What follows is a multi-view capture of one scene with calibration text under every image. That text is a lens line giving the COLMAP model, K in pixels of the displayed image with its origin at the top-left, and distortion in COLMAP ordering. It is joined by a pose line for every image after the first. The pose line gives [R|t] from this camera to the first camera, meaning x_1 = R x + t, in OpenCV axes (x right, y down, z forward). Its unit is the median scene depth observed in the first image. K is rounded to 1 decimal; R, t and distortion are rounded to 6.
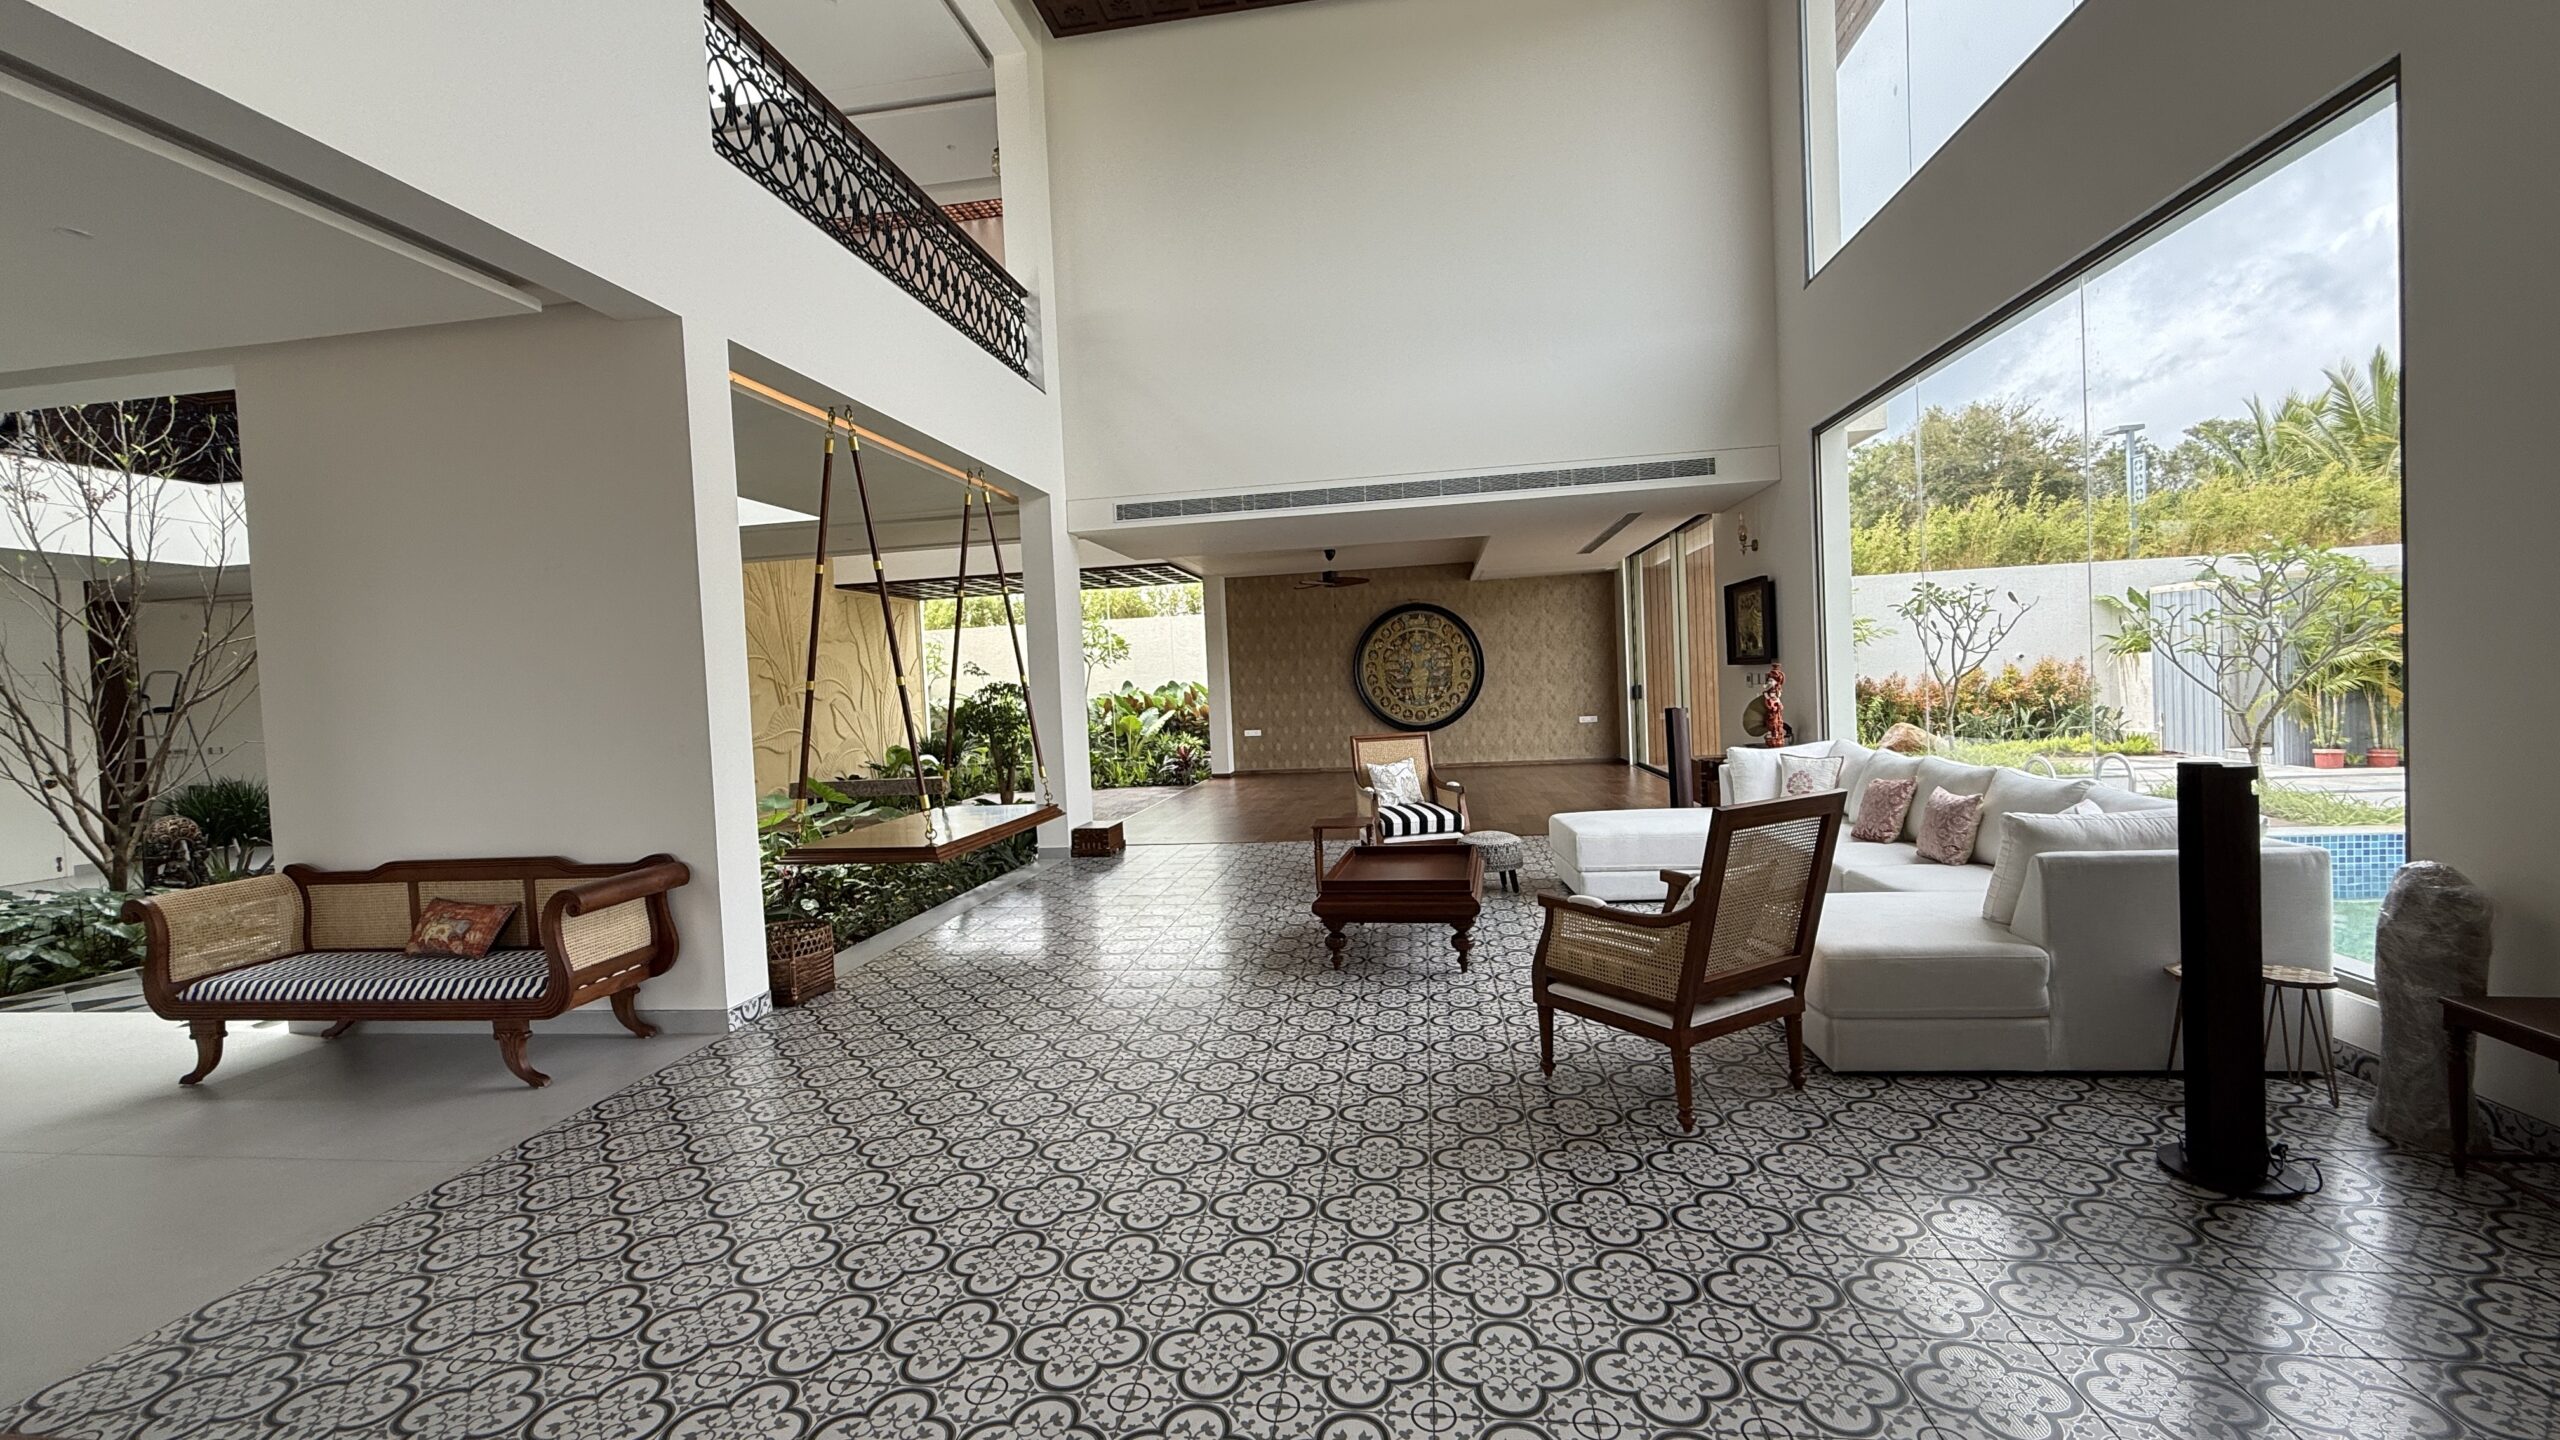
lens RADIAL K [[1022.8, 0, 1274.9], [0, 1022.8, 716.9], [0, 0, 1]] dist [-0.000110, 0.000664]
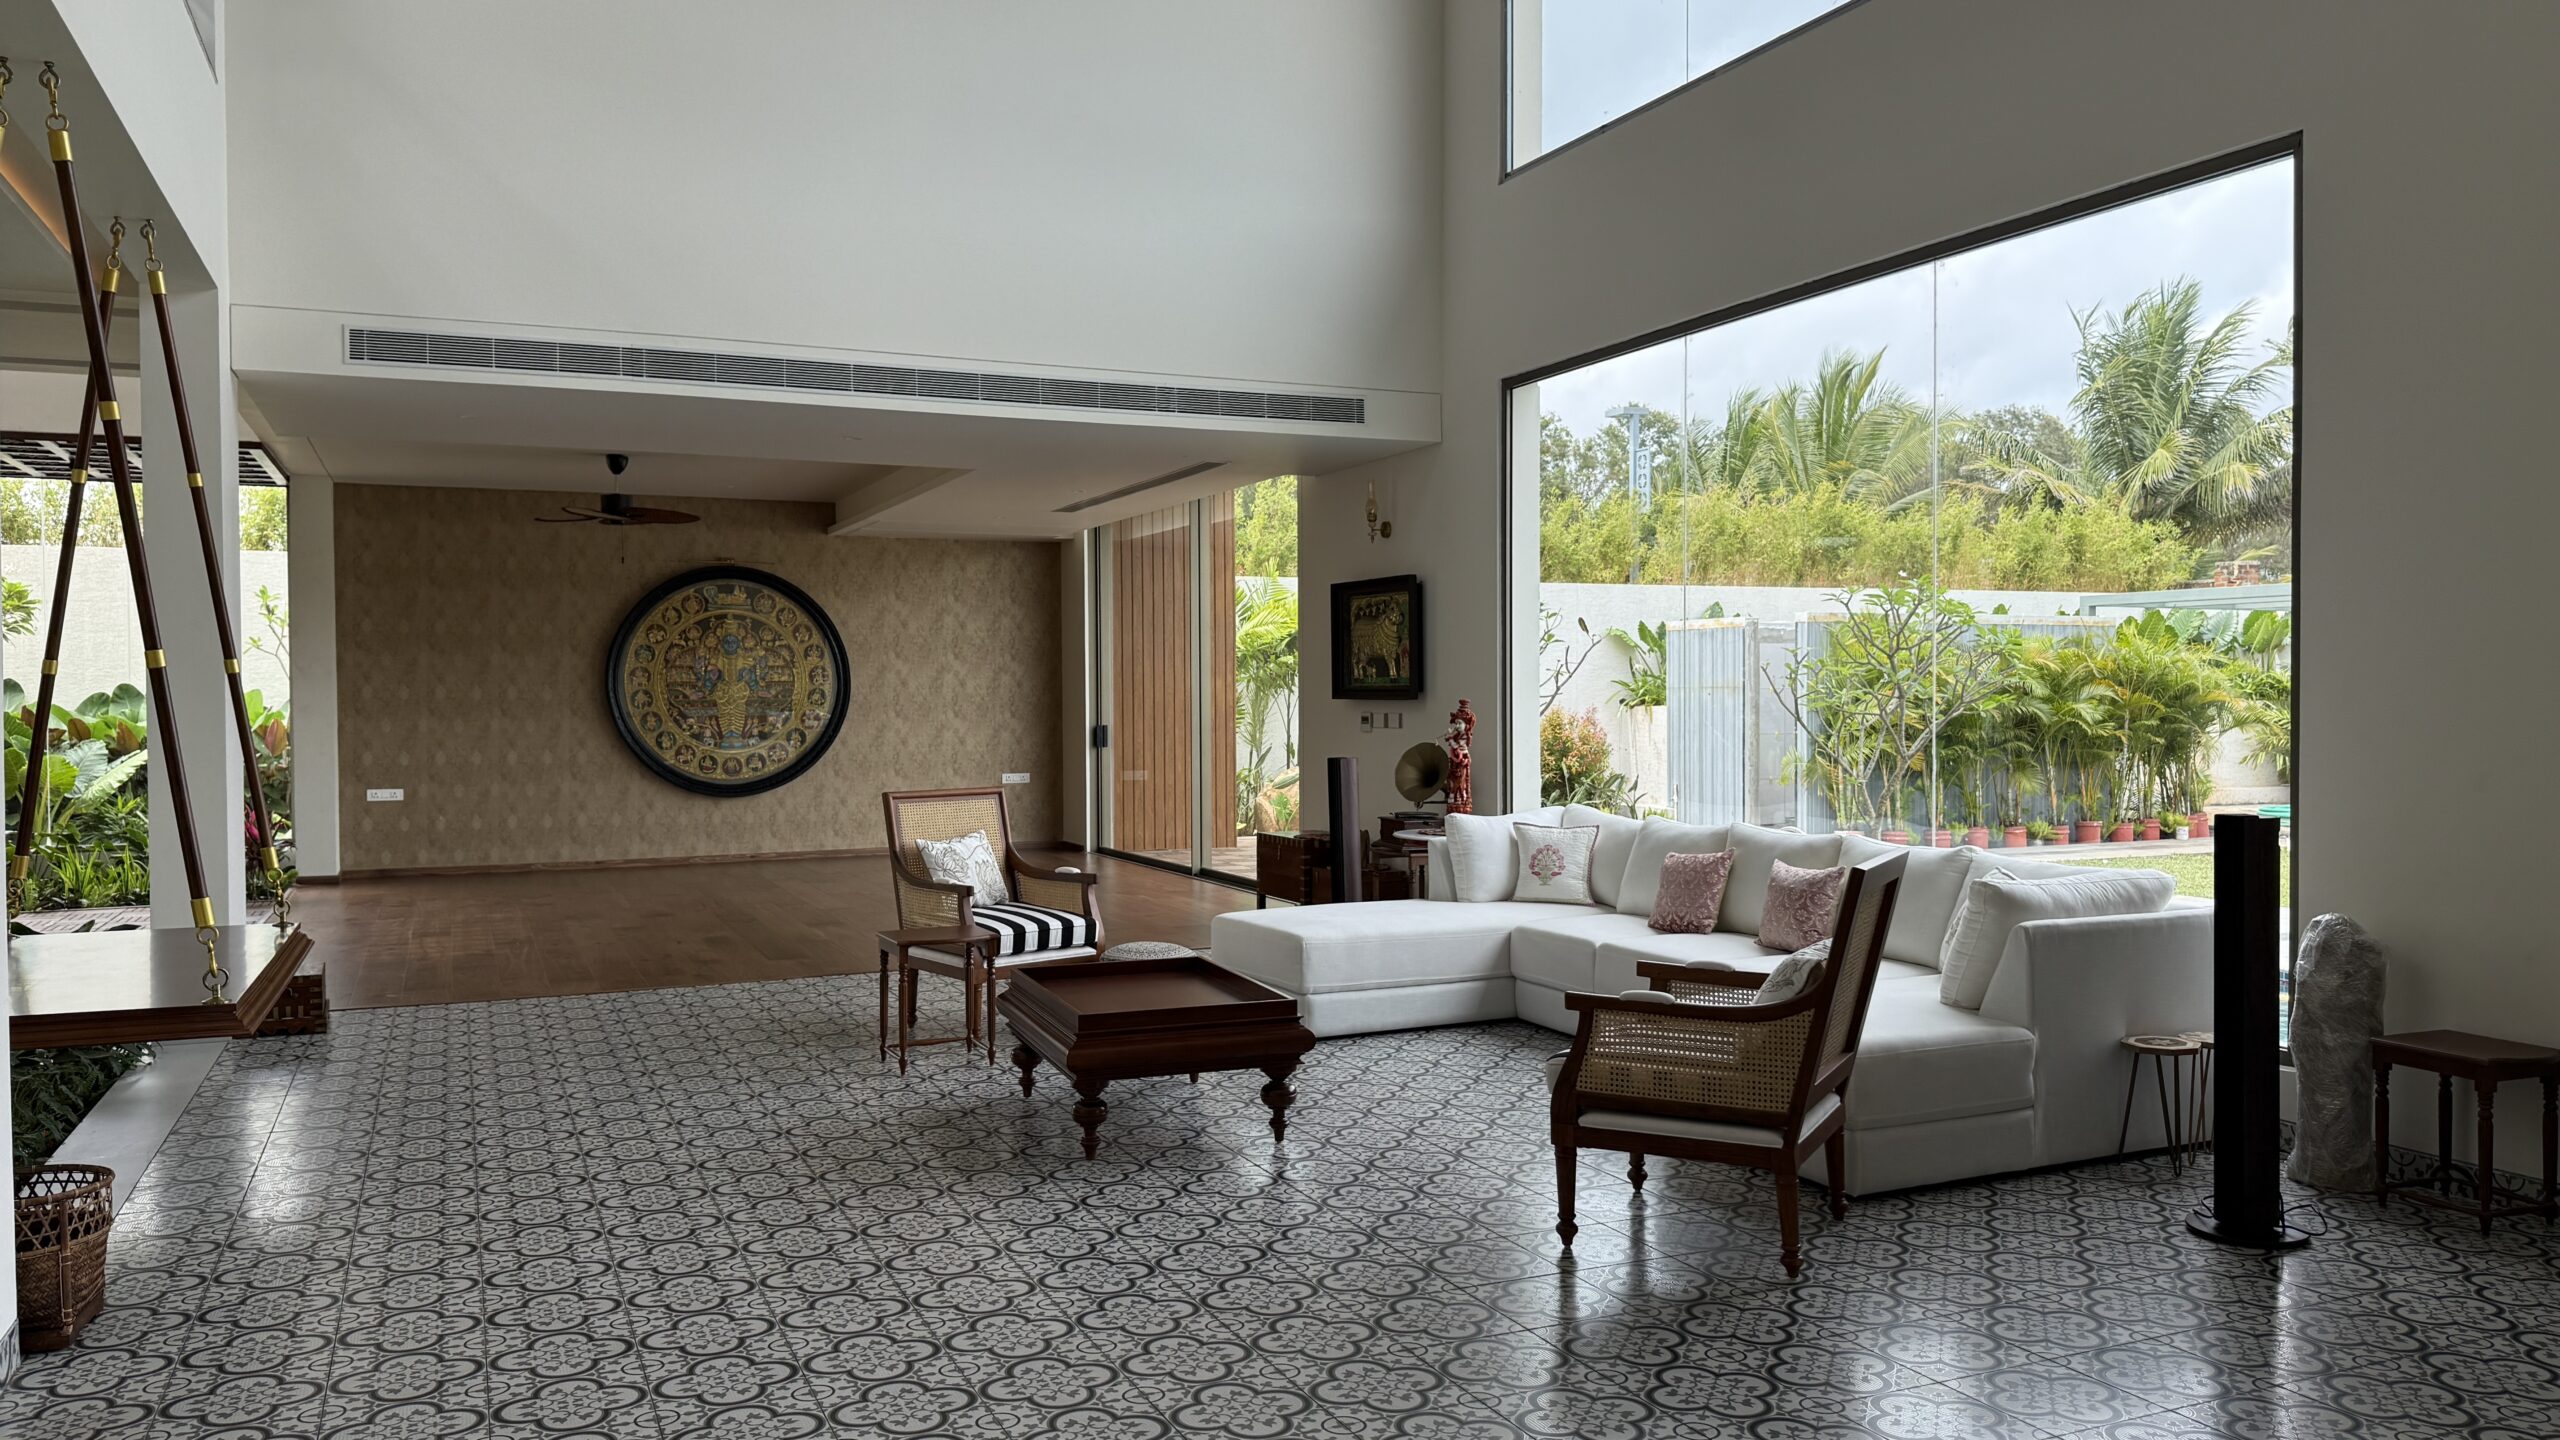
lens RADIAL K [[1806.5, 0, 1277.0], [0, 1806.5, 730.2], [0, 0, 1]] dist [0.126607, -0.205245]
pose [[0.843379, 0.032401, 0.536342, -0.240375], [-0.017312, 0.999301, -0.033147, 0.011089], [-0.537041, 0.018670, 0.843350, -0.000570]]
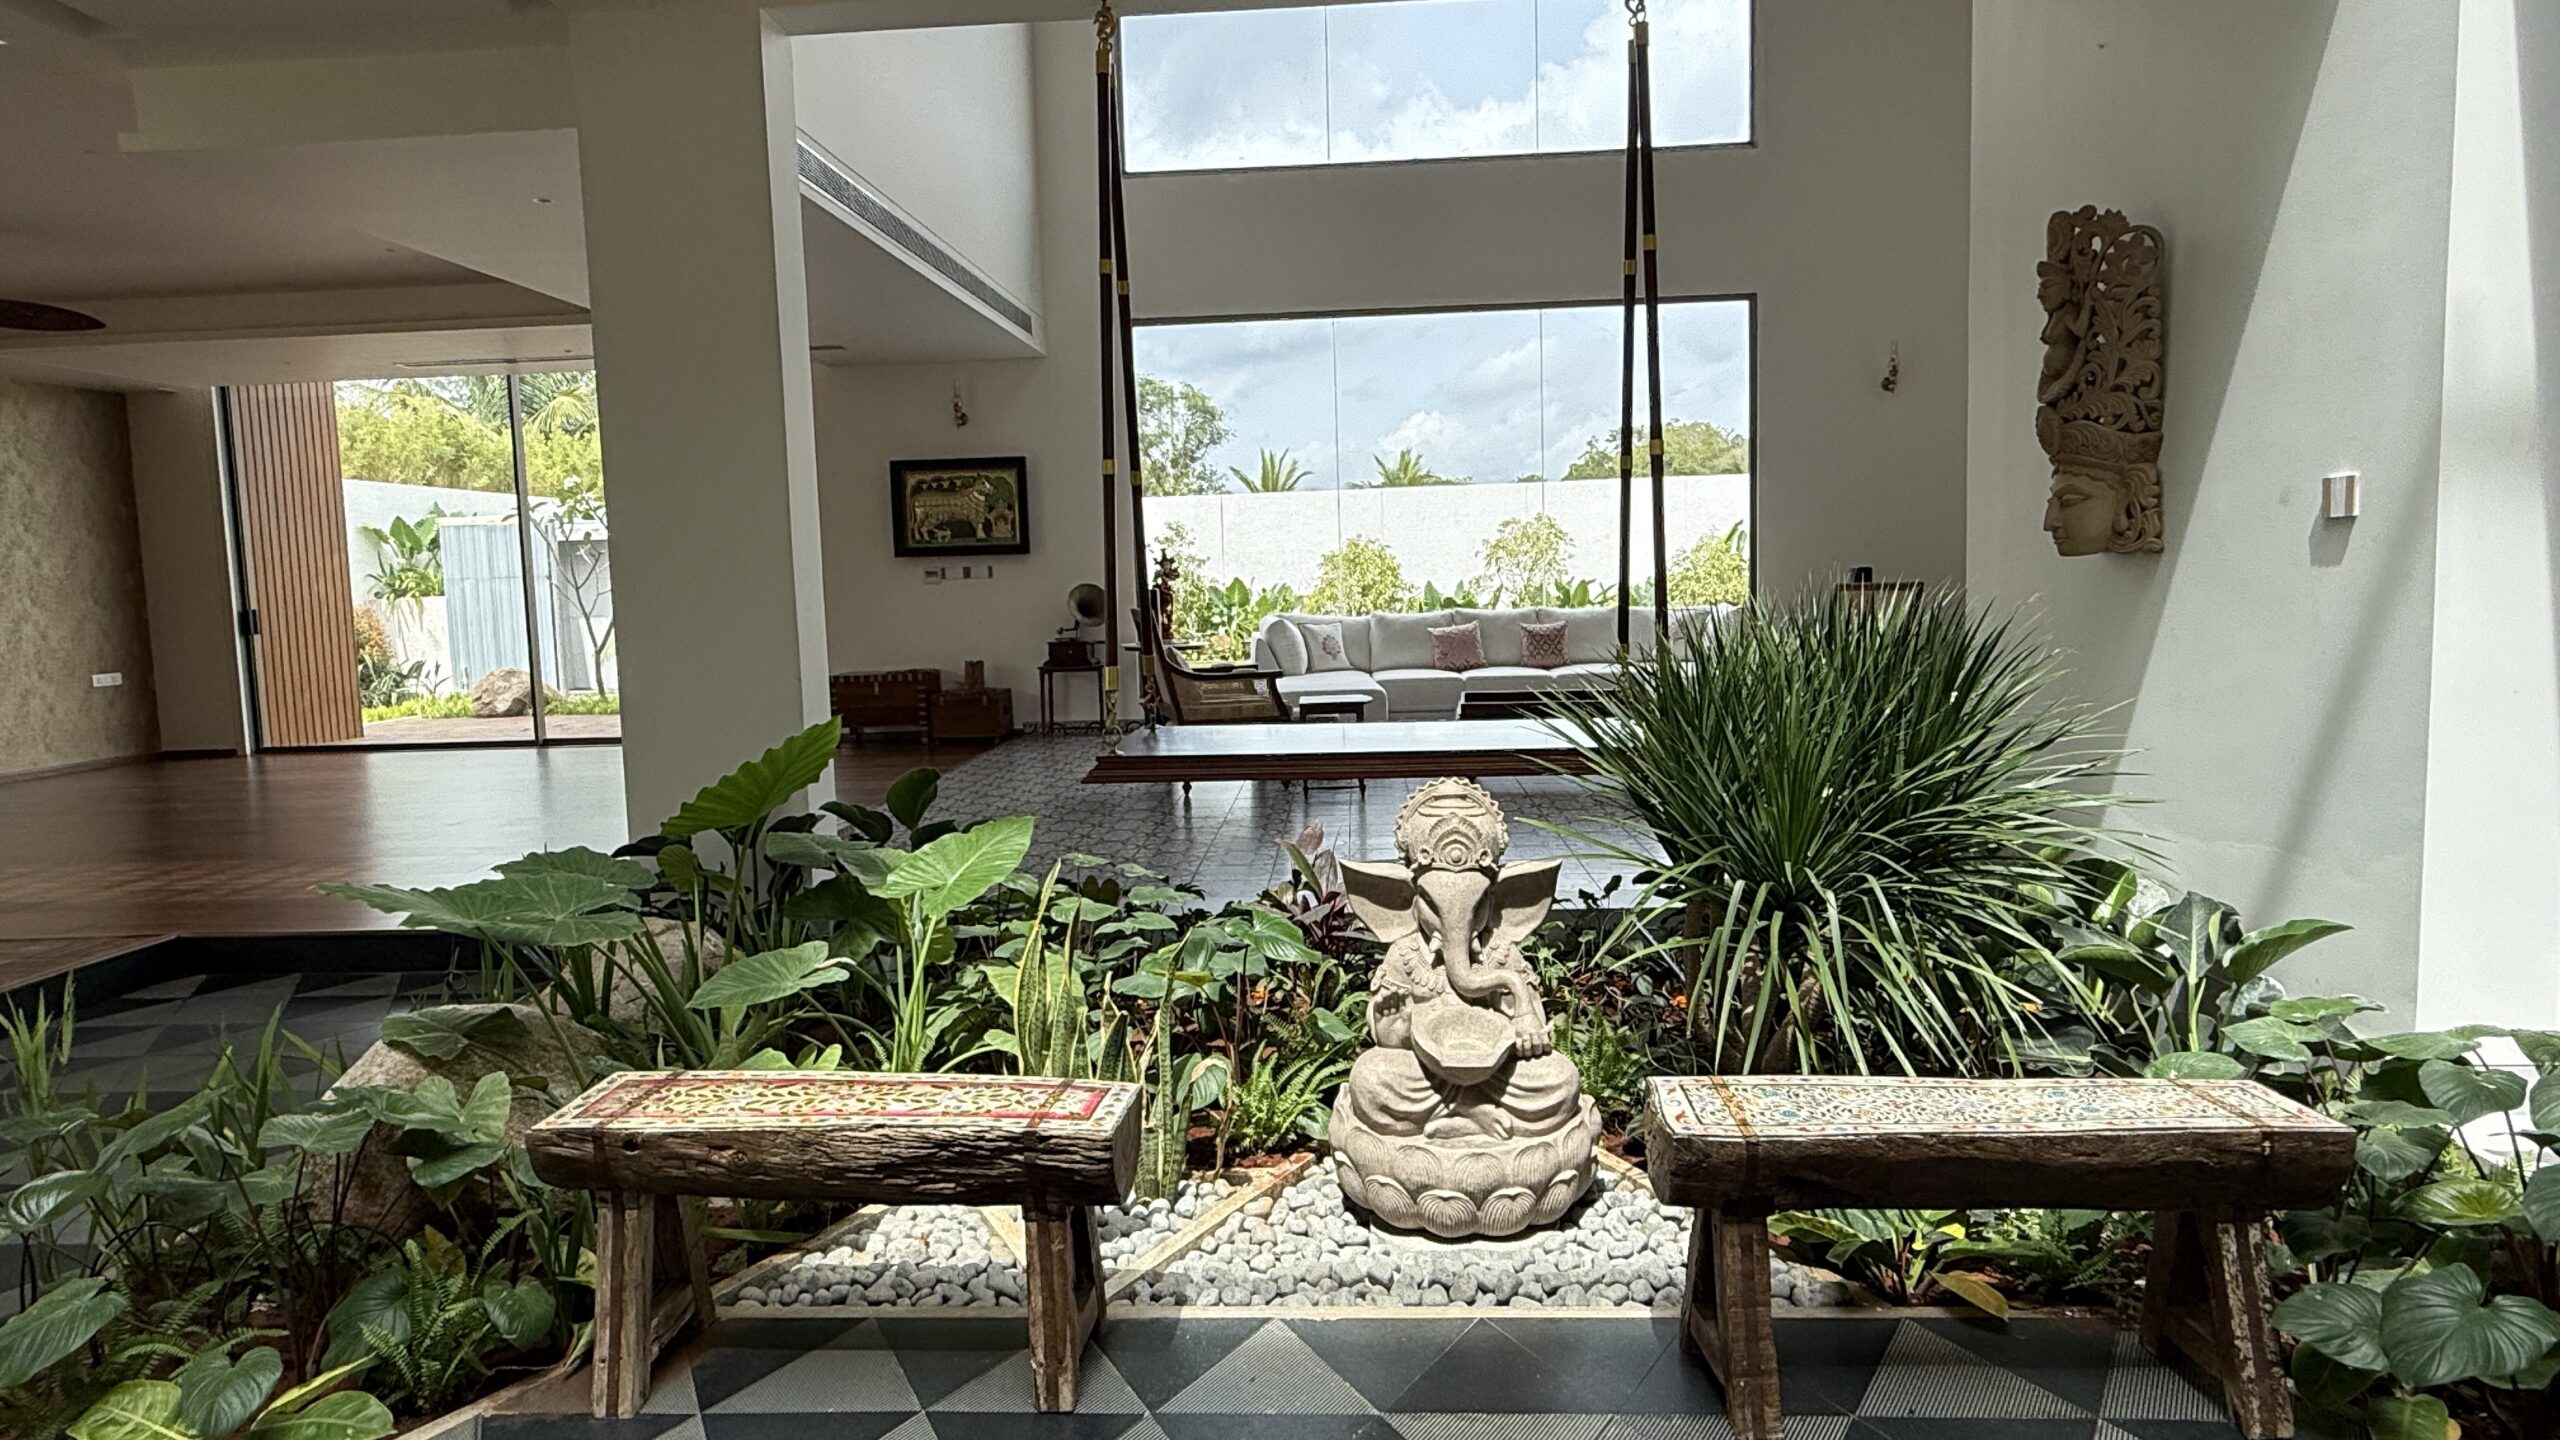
lens RADIAL K [[1509.1, 0, 1276.6], [0, 1509.1, 720.9], [0, 0, 1]] dist [0.003084, 0.001406]
pose [[-0.083076, -0.045928, 0.995484, -0.796116], [0.066233, 0.996474, 0.051501, 0.036593], [-0.994340, 0.070212, -0.079741, 0.815134]]
